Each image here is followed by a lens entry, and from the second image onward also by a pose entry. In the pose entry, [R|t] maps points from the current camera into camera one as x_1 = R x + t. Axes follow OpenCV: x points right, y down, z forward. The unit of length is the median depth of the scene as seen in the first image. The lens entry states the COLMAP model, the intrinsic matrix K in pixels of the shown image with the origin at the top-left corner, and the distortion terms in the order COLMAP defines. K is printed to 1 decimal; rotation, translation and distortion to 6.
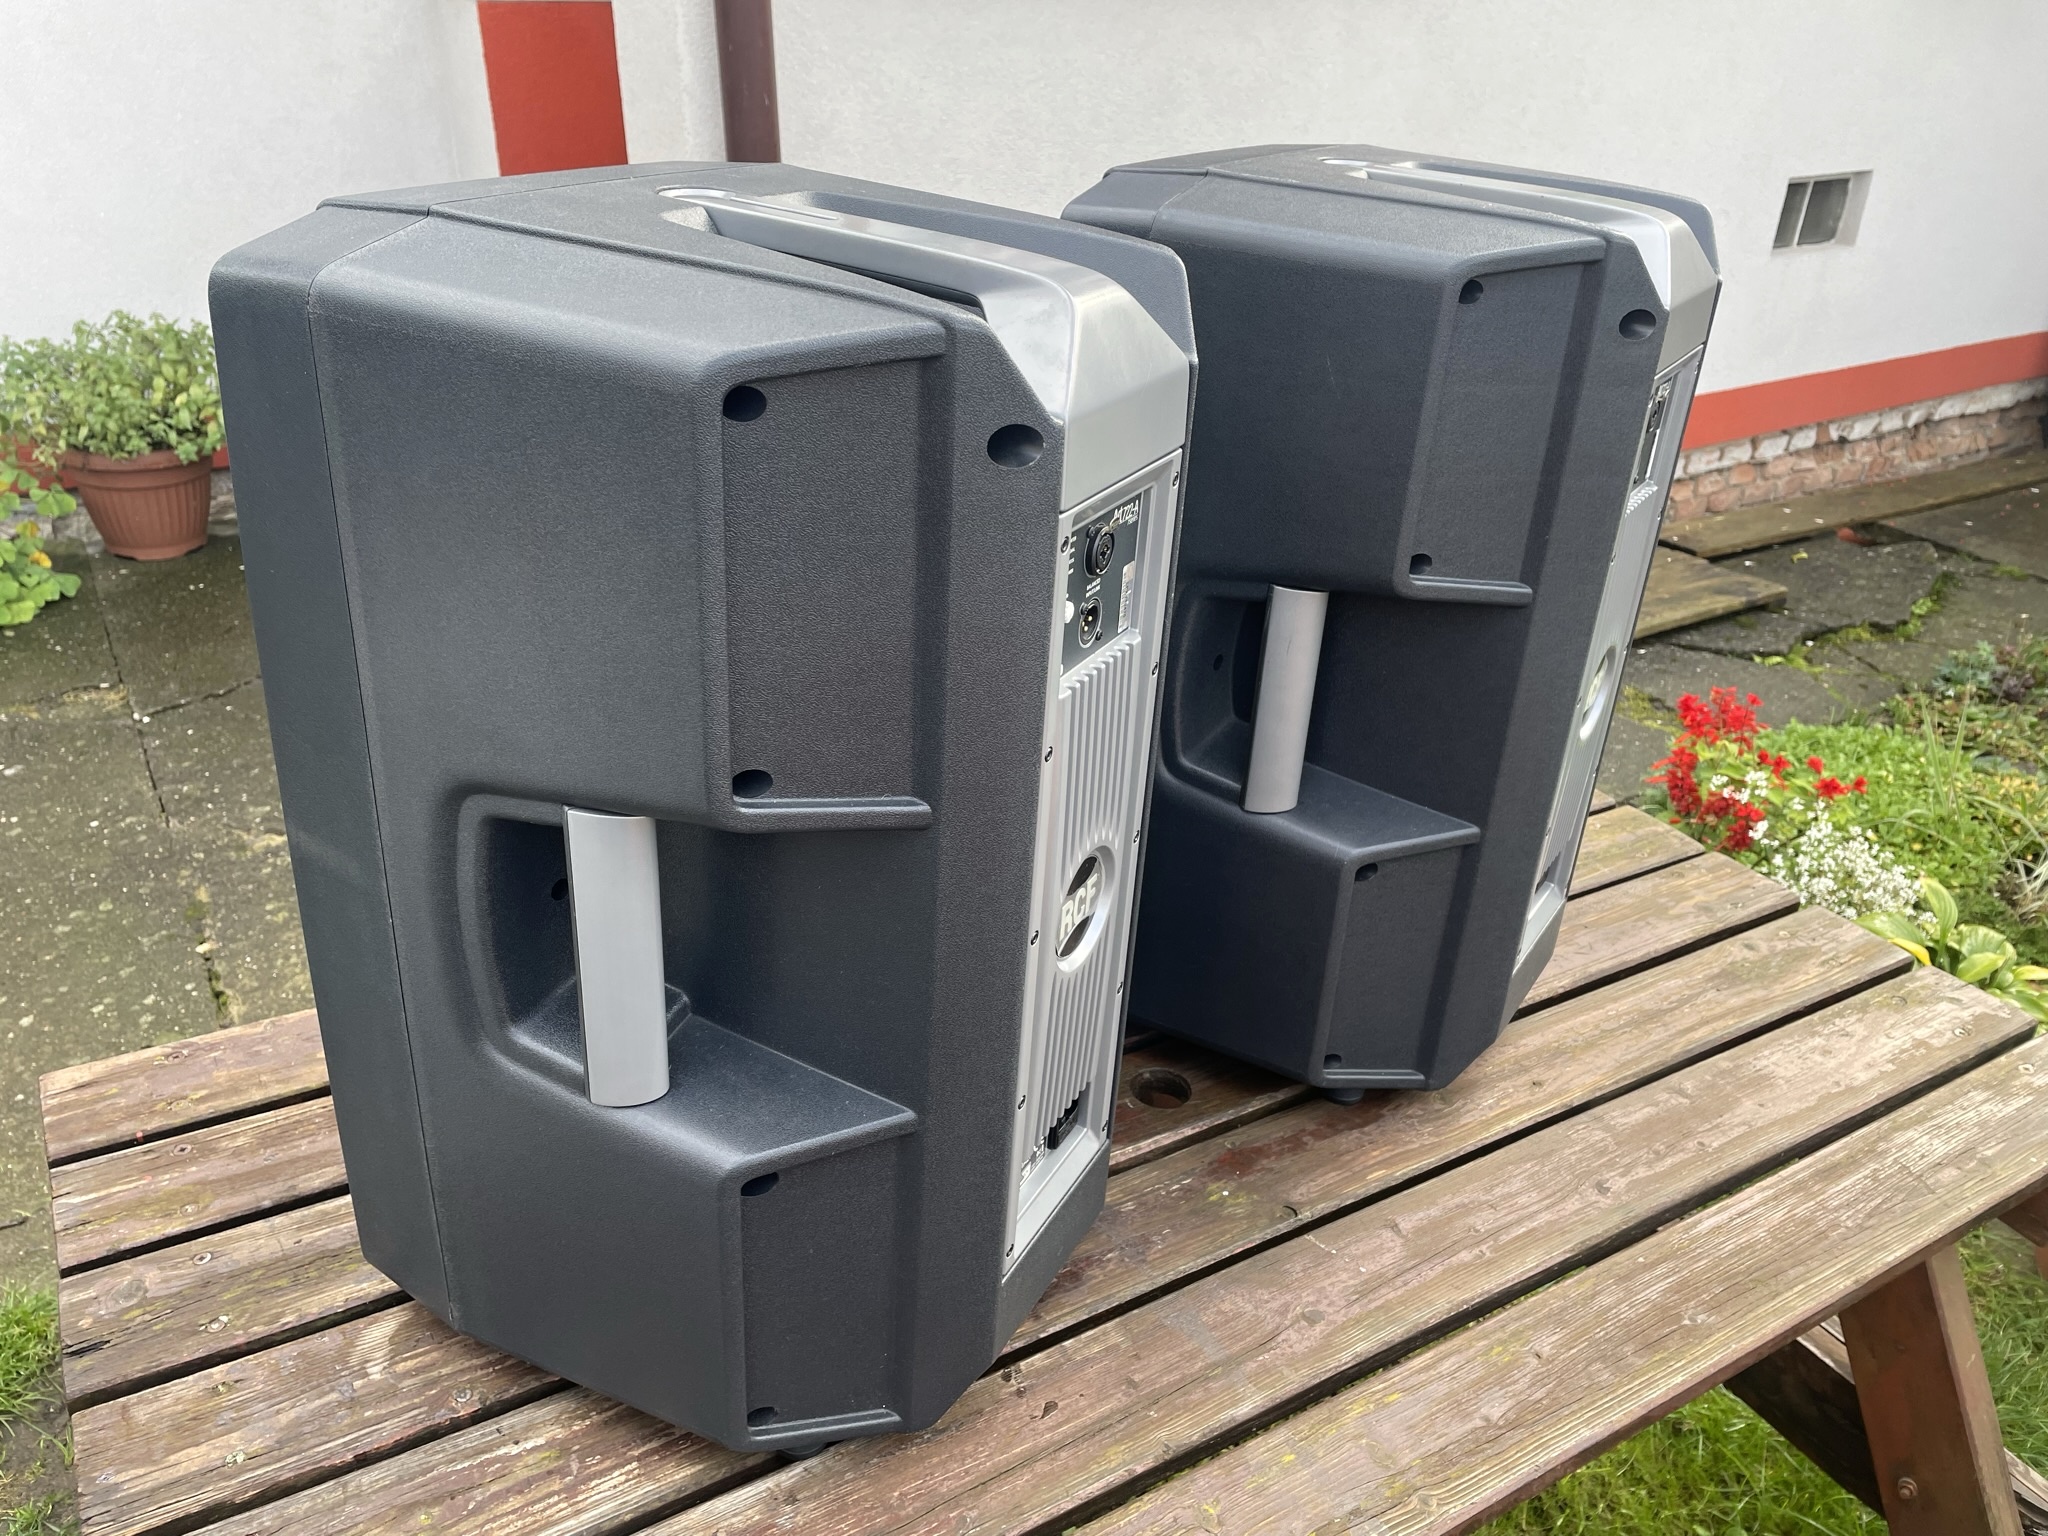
lens RADIAL K [[1568.2, 0, 1033.4], [0, 1568.2, 775.8], [0, 0, 1]] dist [0.074467, -0.104350]
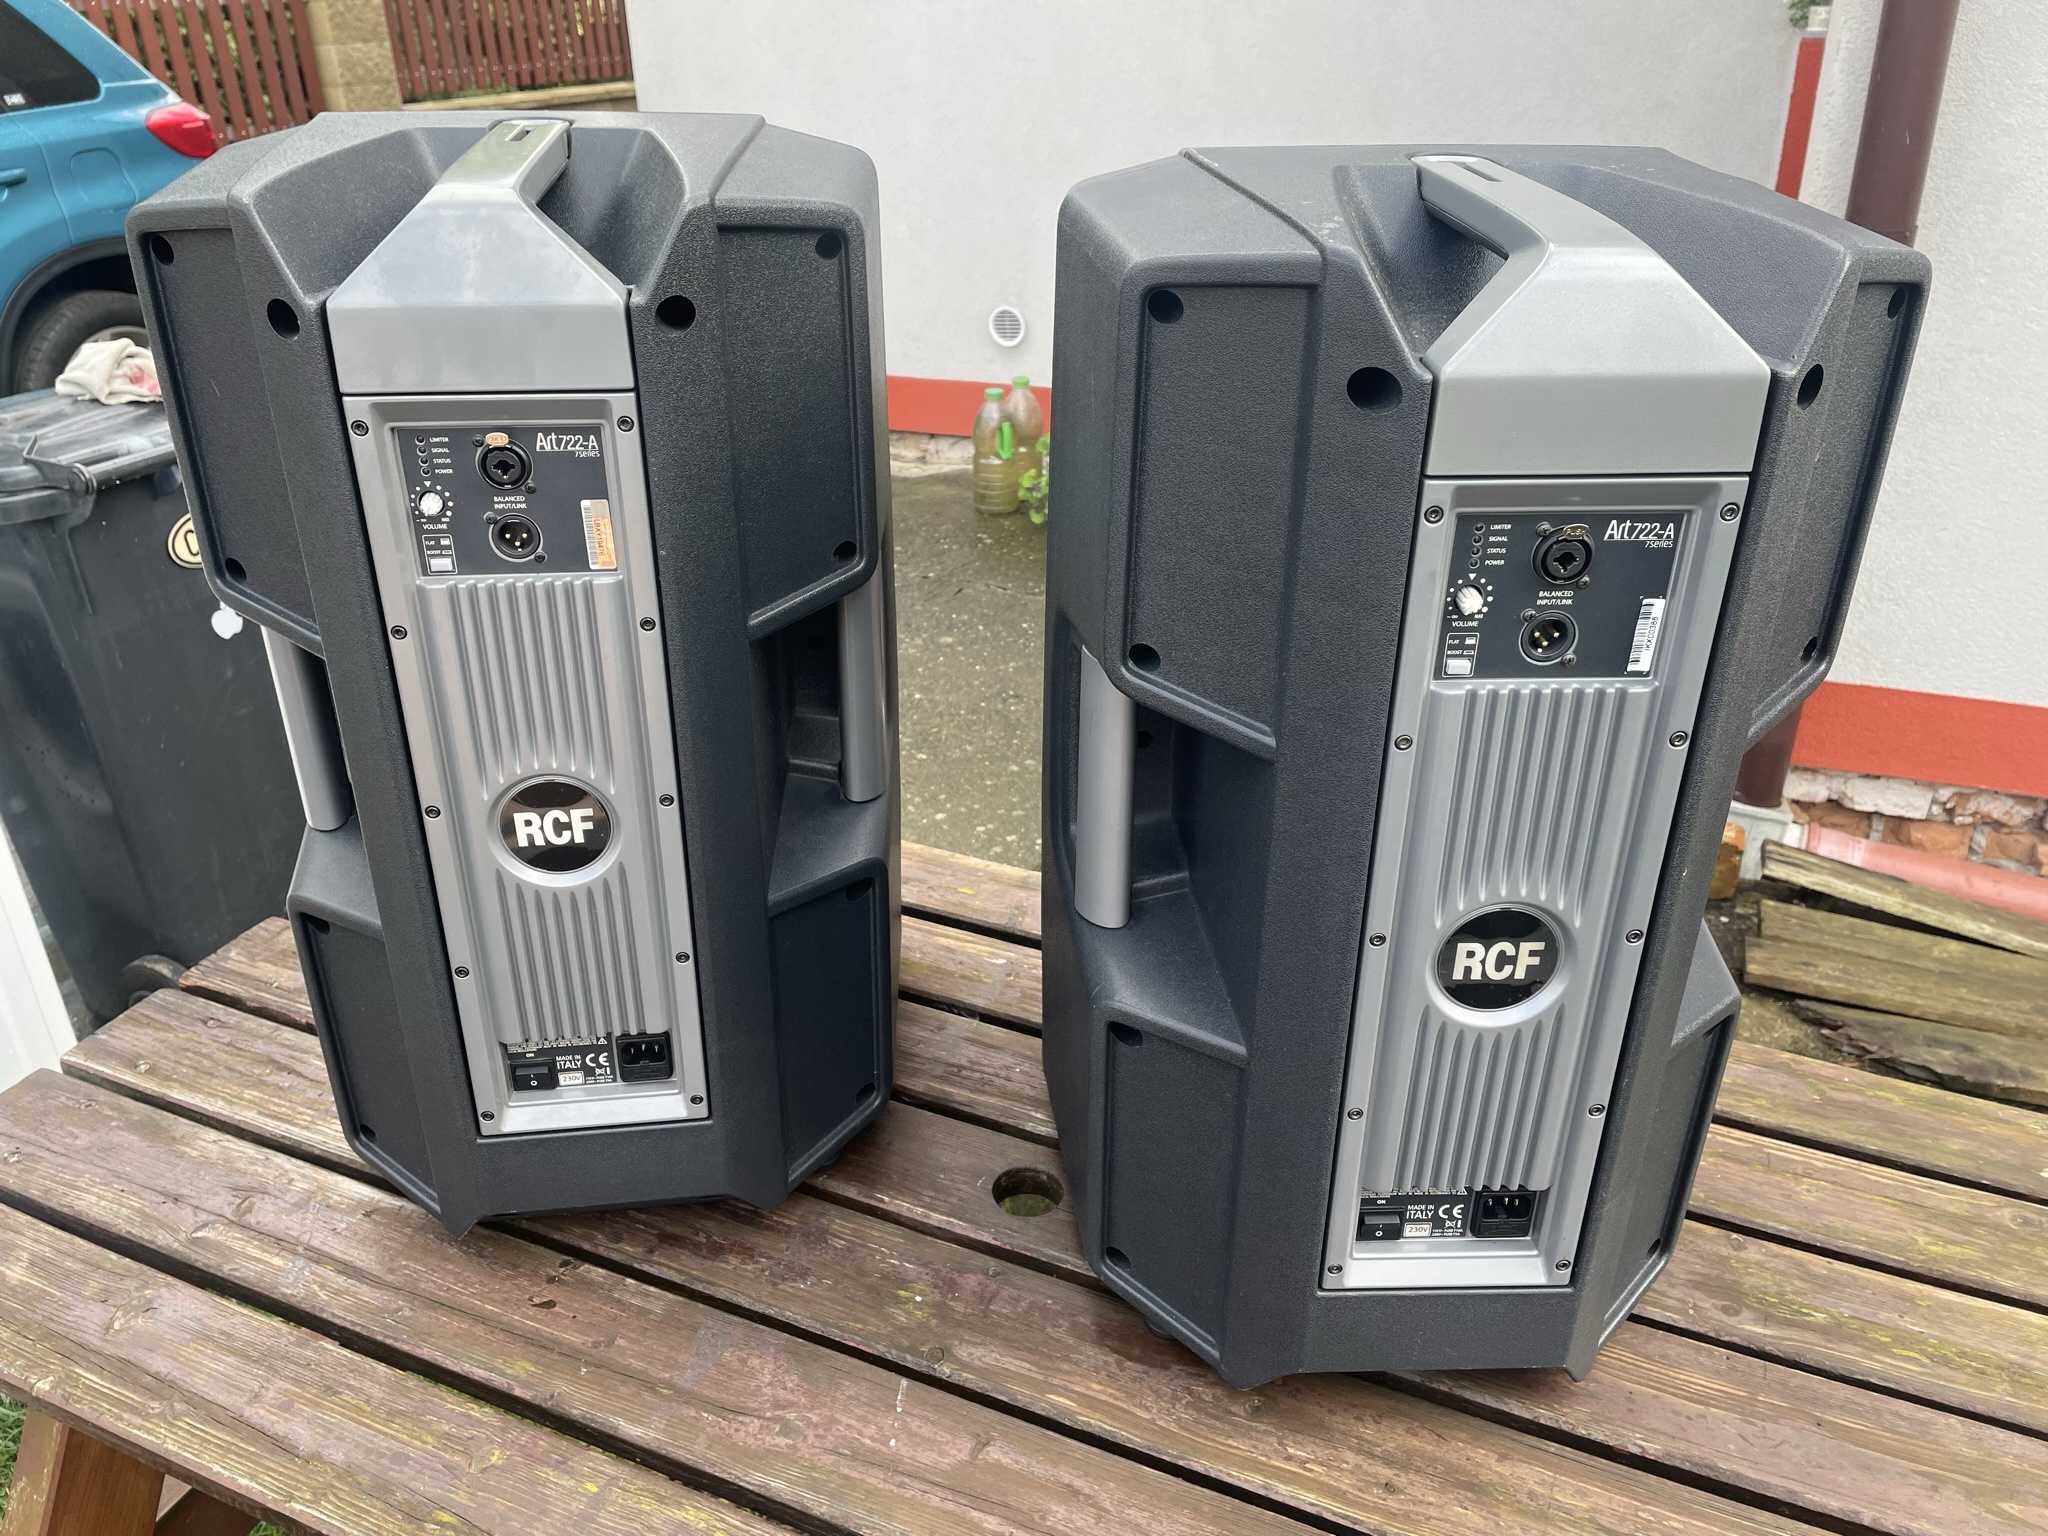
lens RADIAL K [[1568.2, 0, 1033.4], [0, 1568.2, 775.8], [0, 0, 1]] dist [0.074467, -0.104350]
pose [[0.513212, 0.351858, -0.782821, 0.610042], [-0.377807, 0.911593, 0.162050, -0.061518], [0.770633, 0.212589, 0.600775, 0.262036]]
